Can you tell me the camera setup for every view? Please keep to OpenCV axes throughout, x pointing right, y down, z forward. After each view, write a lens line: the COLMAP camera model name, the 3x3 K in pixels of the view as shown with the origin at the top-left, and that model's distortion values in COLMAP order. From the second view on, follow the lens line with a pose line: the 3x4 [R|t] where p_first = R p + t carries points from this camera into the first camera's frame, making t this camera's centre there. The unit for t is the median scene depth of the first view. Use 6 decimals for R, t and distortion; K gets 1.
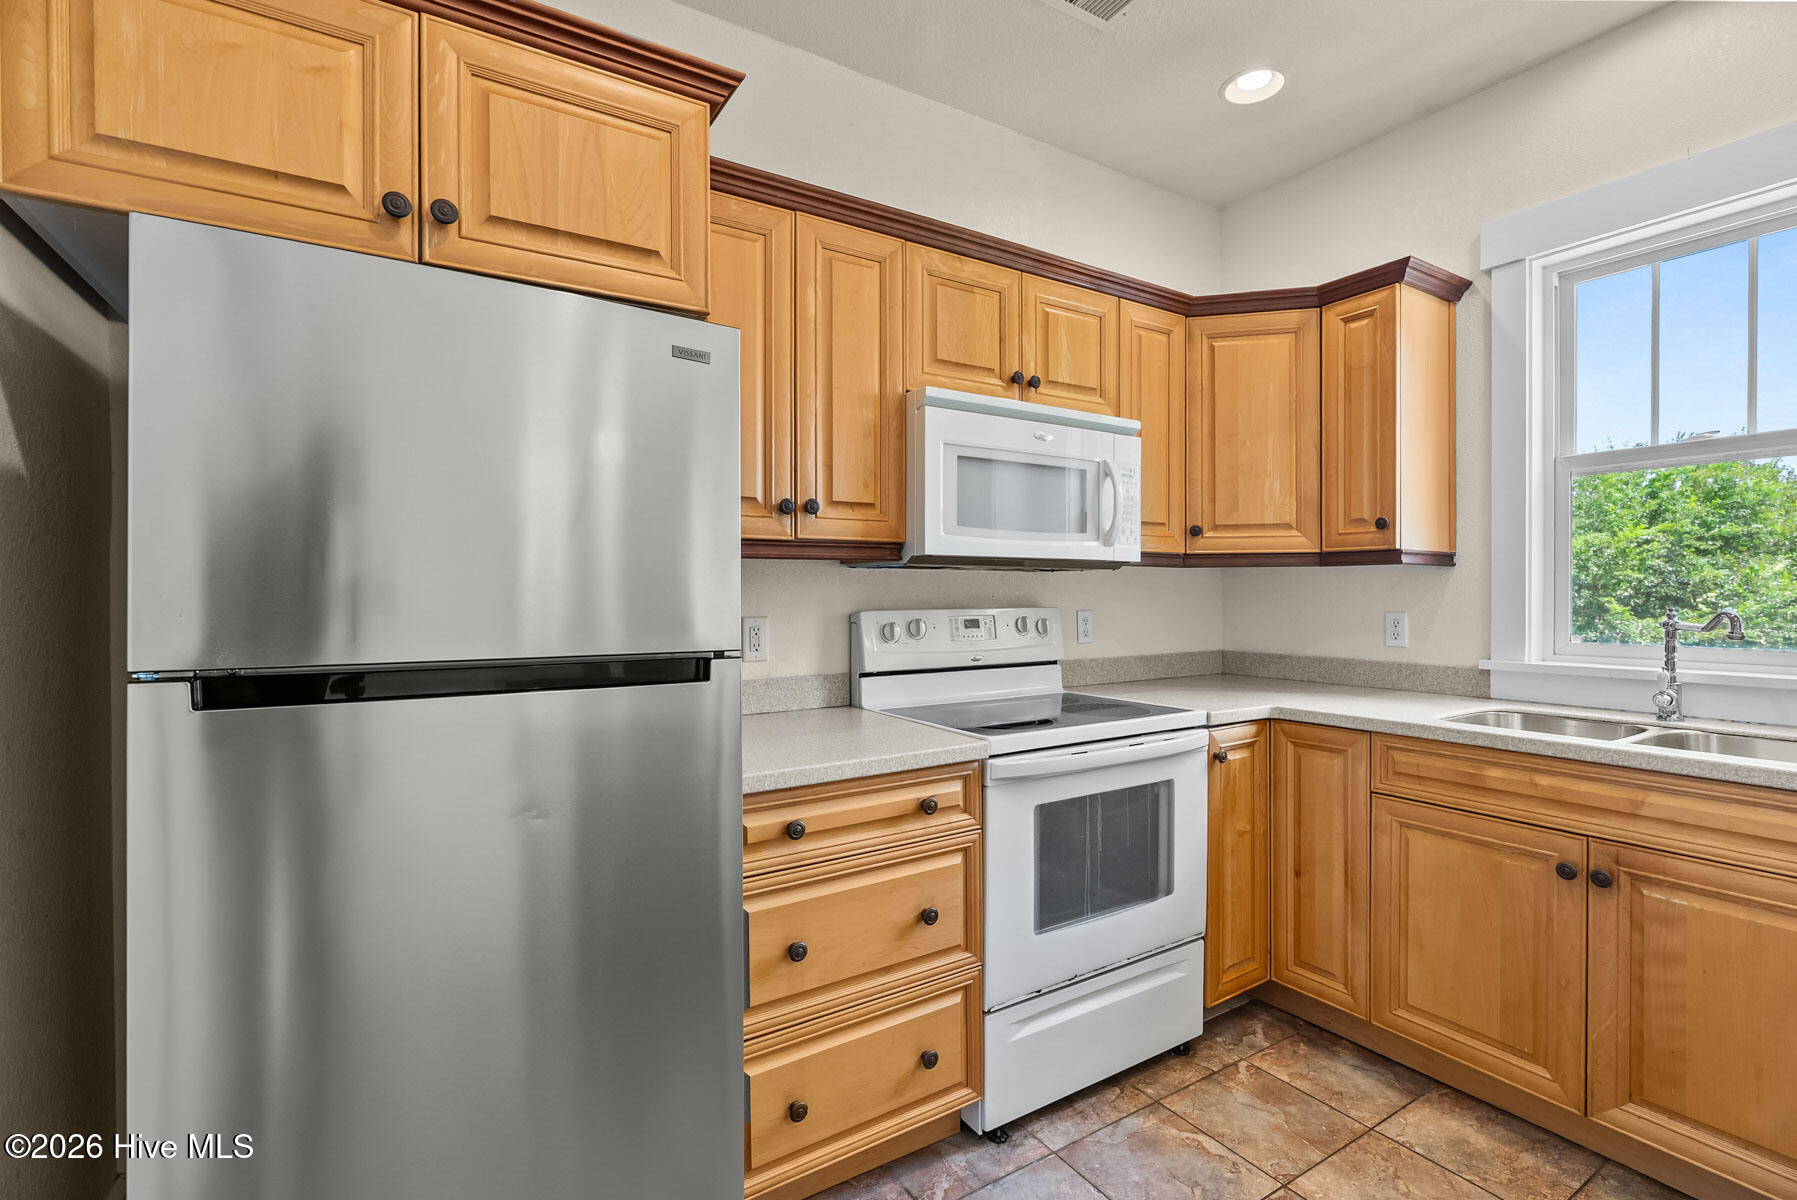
lens RADIAL K [[819.2, 0, 906.6], [0, 819.2, 598.9], [0, 0, 1]] dist [-0.013337, 0.004478]
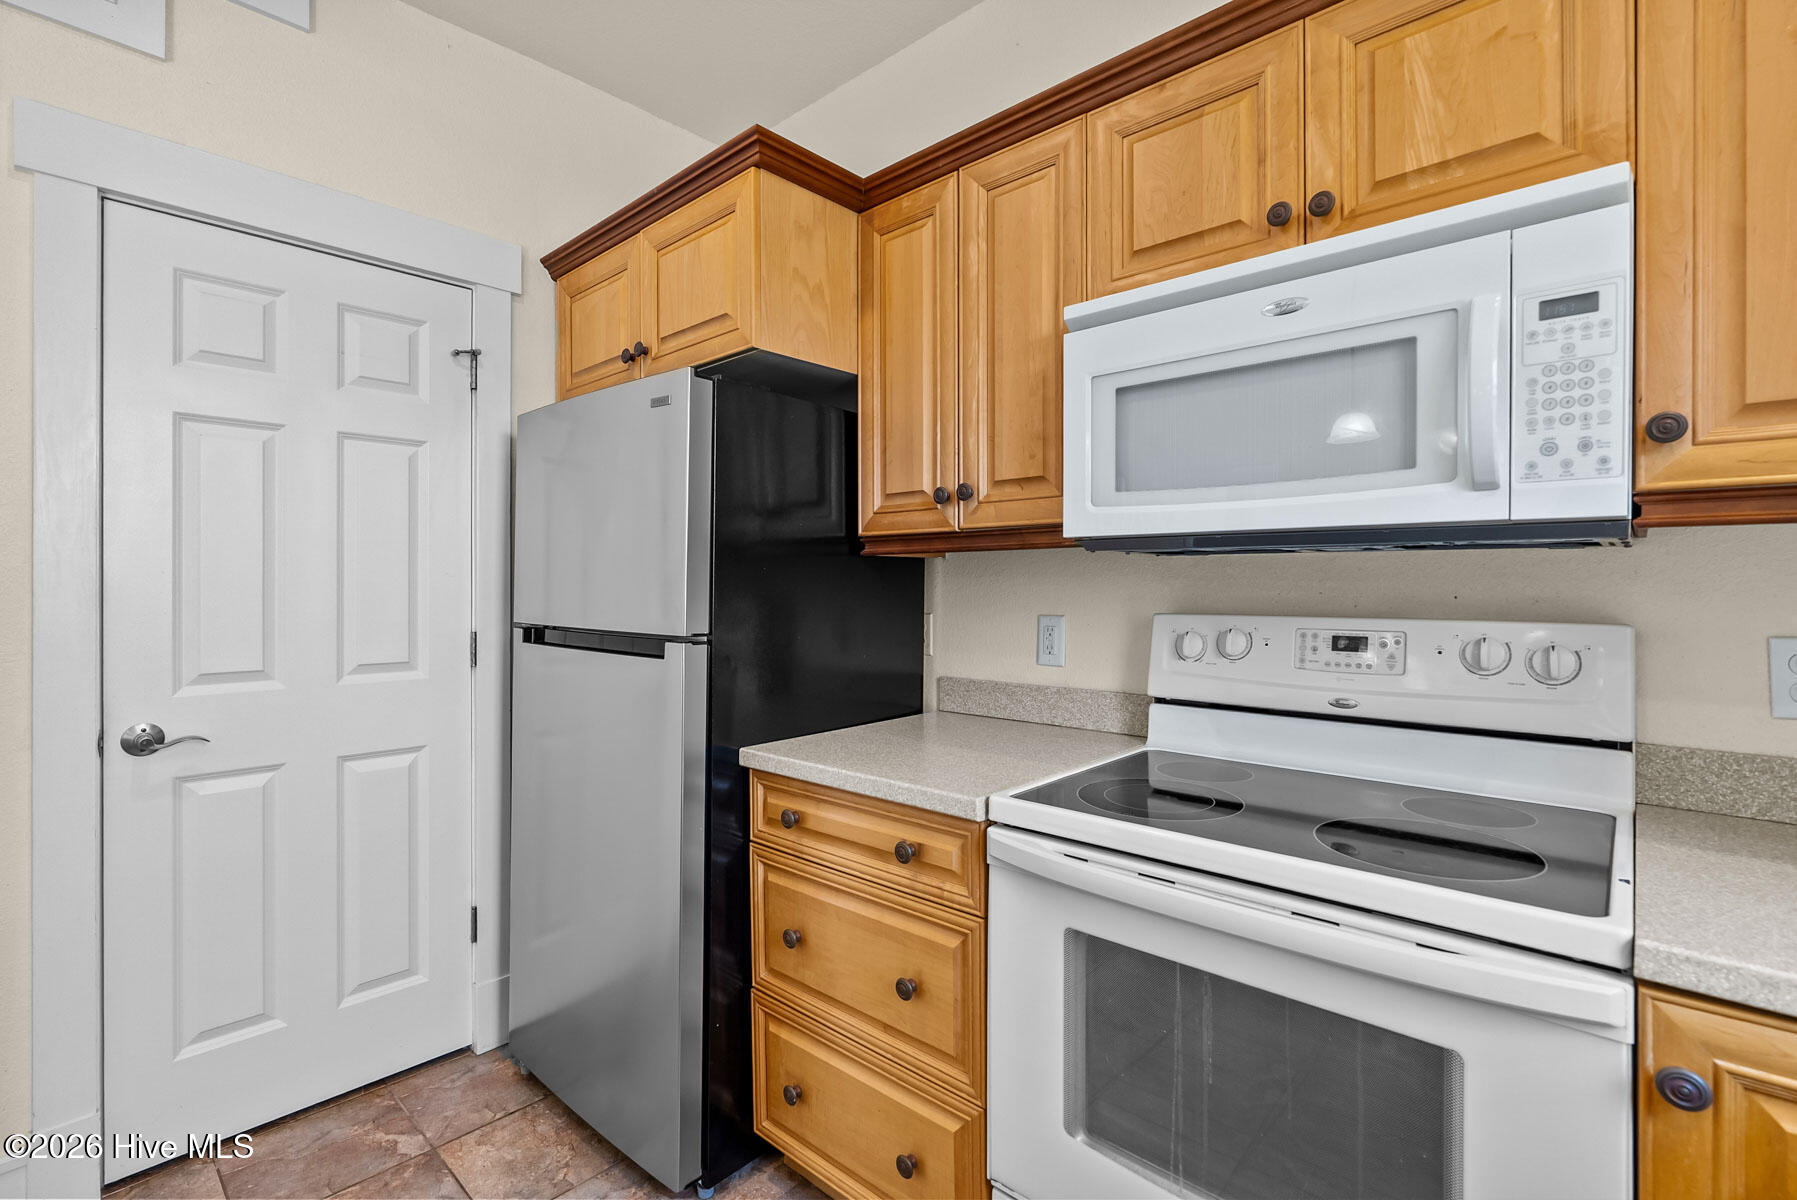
lens RADIAL K [[819.2, 0, 899.3], [0, 819.2, 588.3], [0, 0, 1]] dist [-0.013337, 0.004478]
pose [[0.261025, 0.006857, -0.965308, 0.607898], [-0.008910, 0.999949, 0.004693, -0.009728], [0.965291, 0.007376, 0.261073, 0.587878]]
